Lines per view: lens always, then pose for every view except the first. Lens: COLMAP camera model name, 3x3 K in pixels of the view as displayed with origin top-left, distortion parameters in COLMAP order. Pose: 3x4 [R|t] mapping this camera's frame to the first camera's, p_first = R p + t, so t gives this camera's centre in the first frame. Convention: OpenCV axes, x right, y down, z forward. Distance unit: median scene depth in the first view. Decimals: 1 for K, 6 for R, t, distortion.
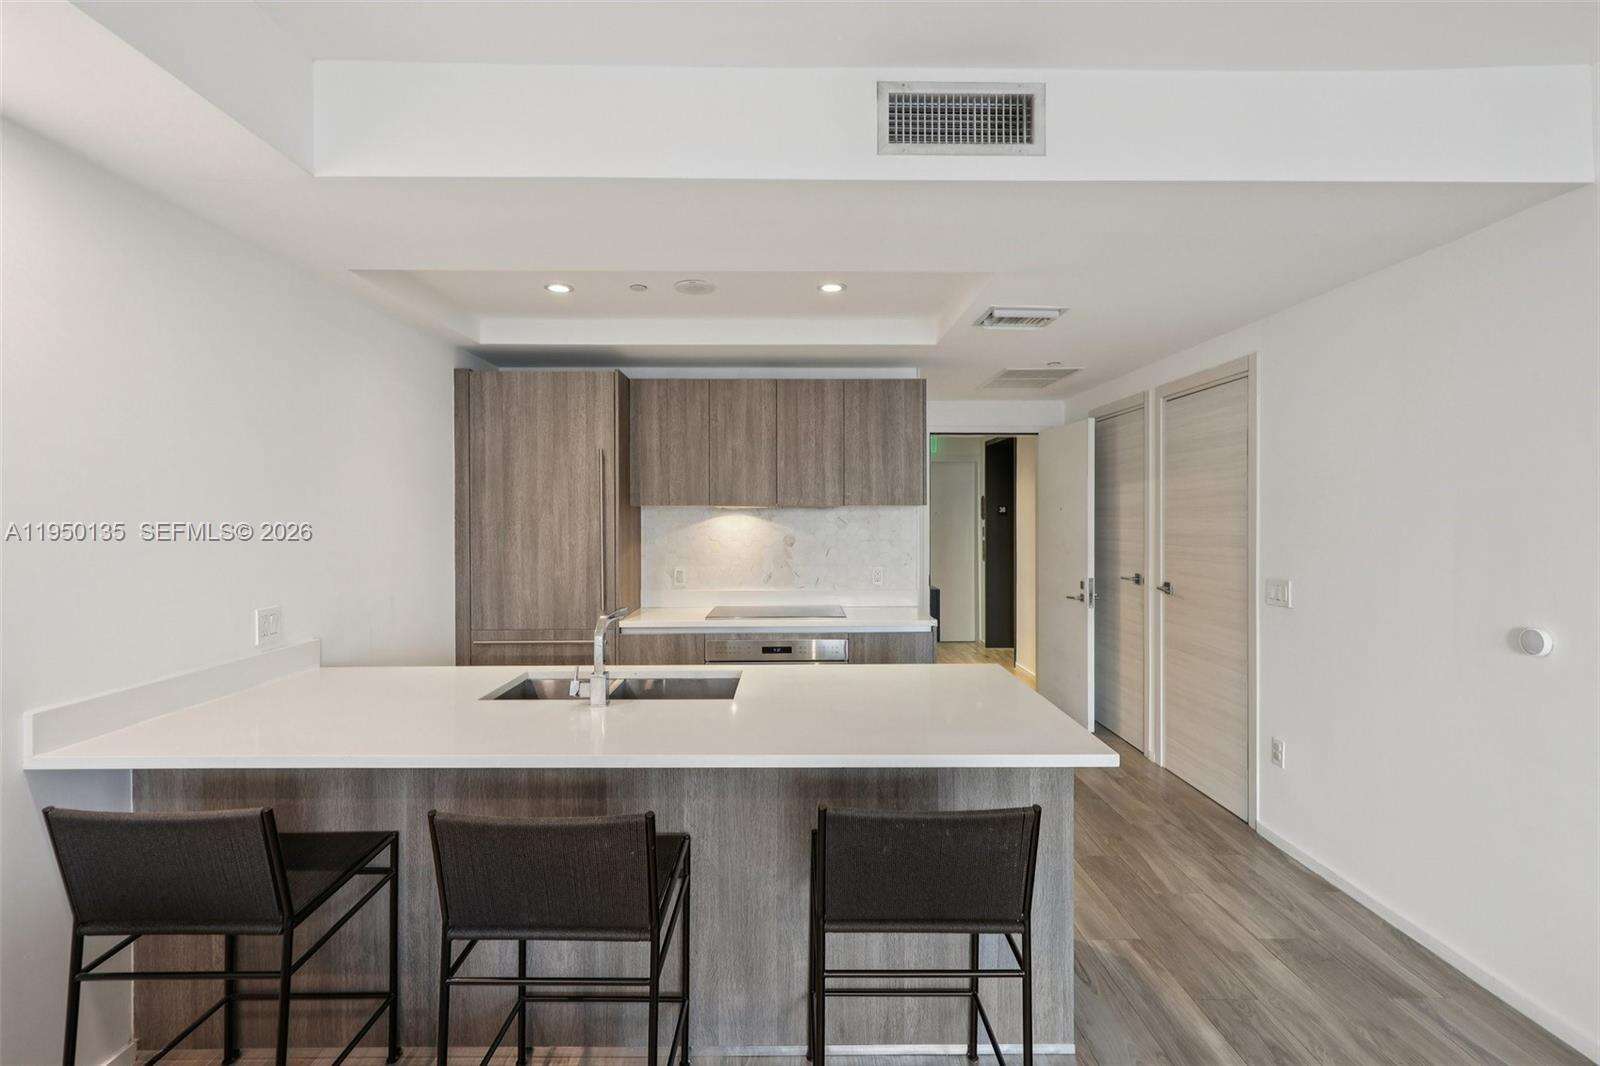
lens RADIAL K [[768.9, 0, 796.0], [0, 768.9, 521.0], [0, 0, 1]] dist [0.002377, 0.000320]
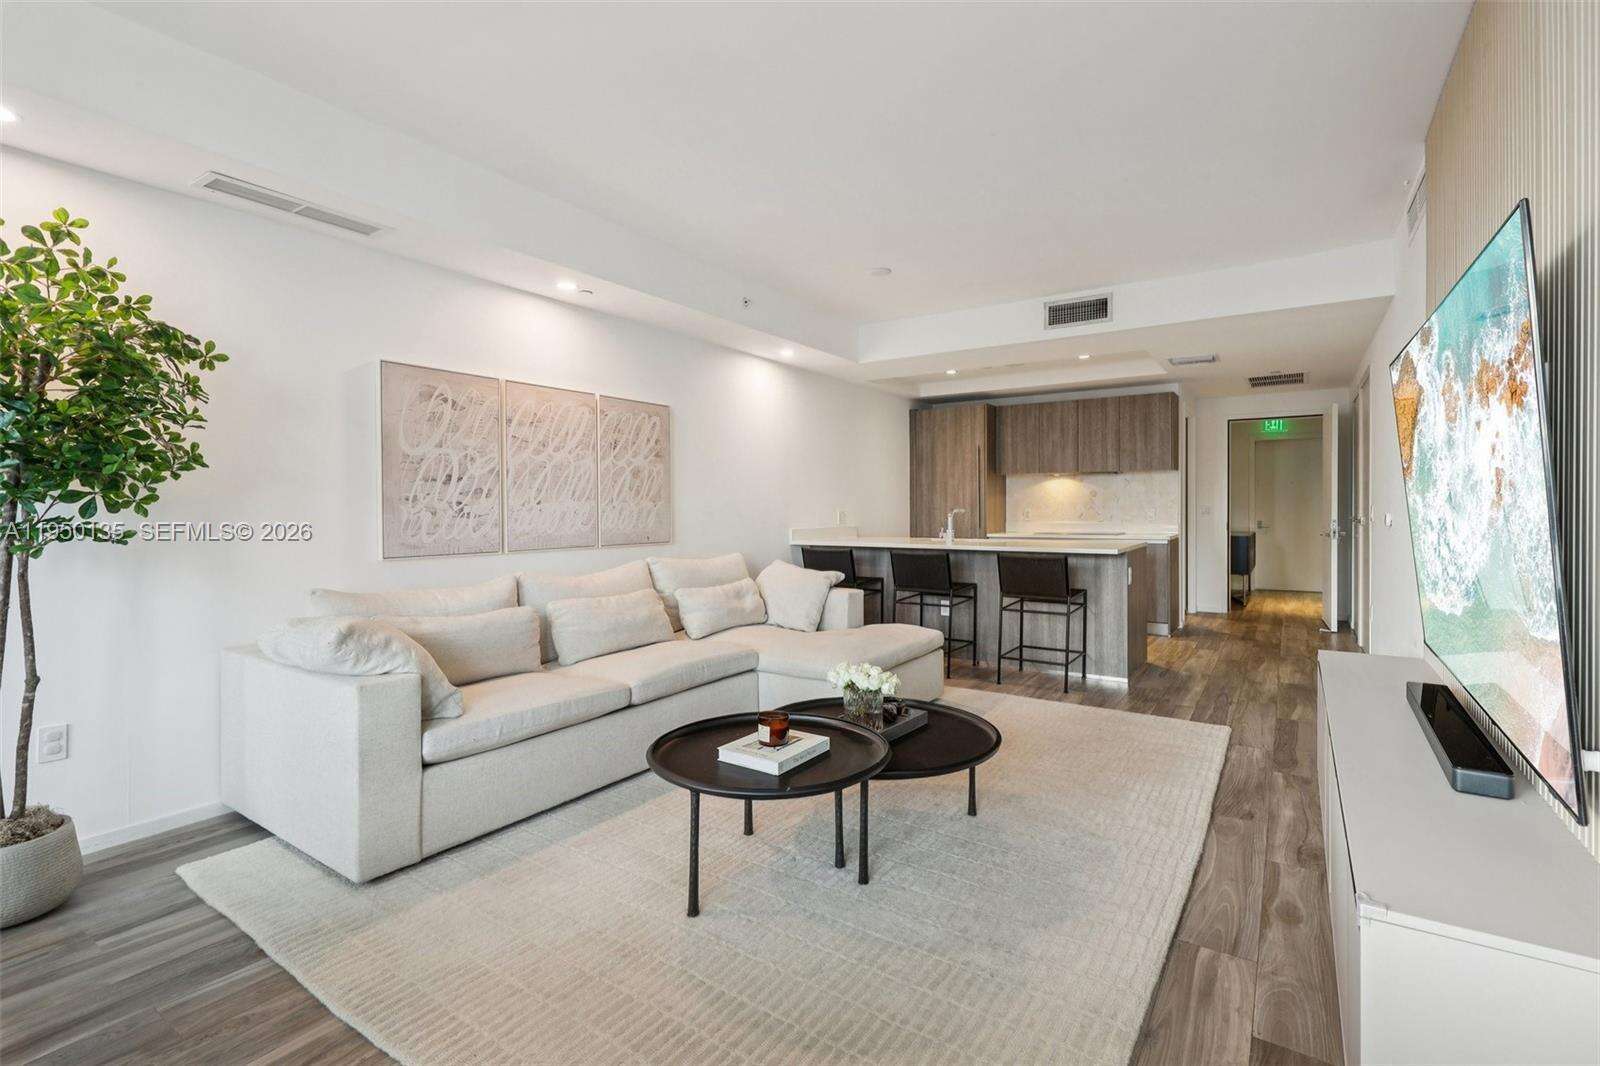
lens RADIAL K [[734.3, 0, 796.6], [0, 734.3, 518.9], [0, 0, 1]] dist [0.001226, -0.001550]
pose [[0.822585, 0.005722, -0.568613, 0.422007], [0.000675, 0.999939, 0.011040, 0.071509], [0.568642, -0.009465, 0.822531, -0.782510]]
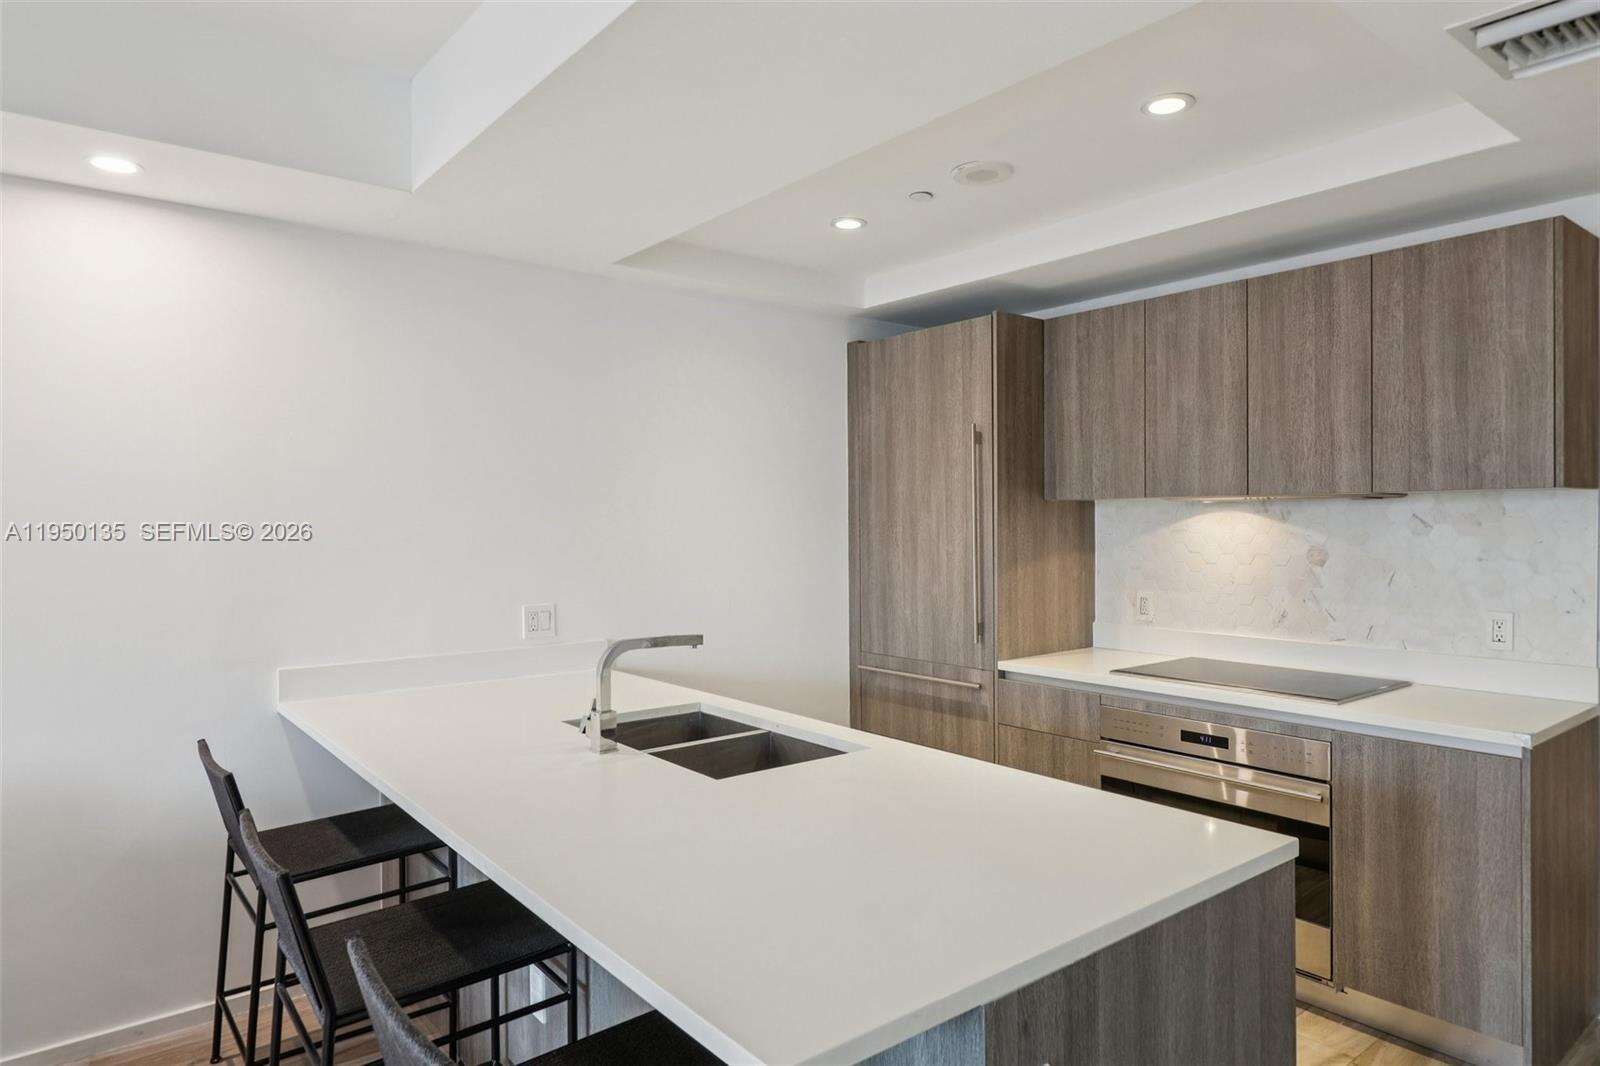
lens RADIAL K [[969.8, 0, 803.1], [0, 969.8, 530.0], [0, 0, 1]] dist [-0.005068, 0.001518]
pose [[0.621473, 0.005114, -0.783419, 0.362538], [0.000691, 0.999975, 0.007075, 0.001142], [0.783435, -0.004938, 0.621454, 0.291391]]
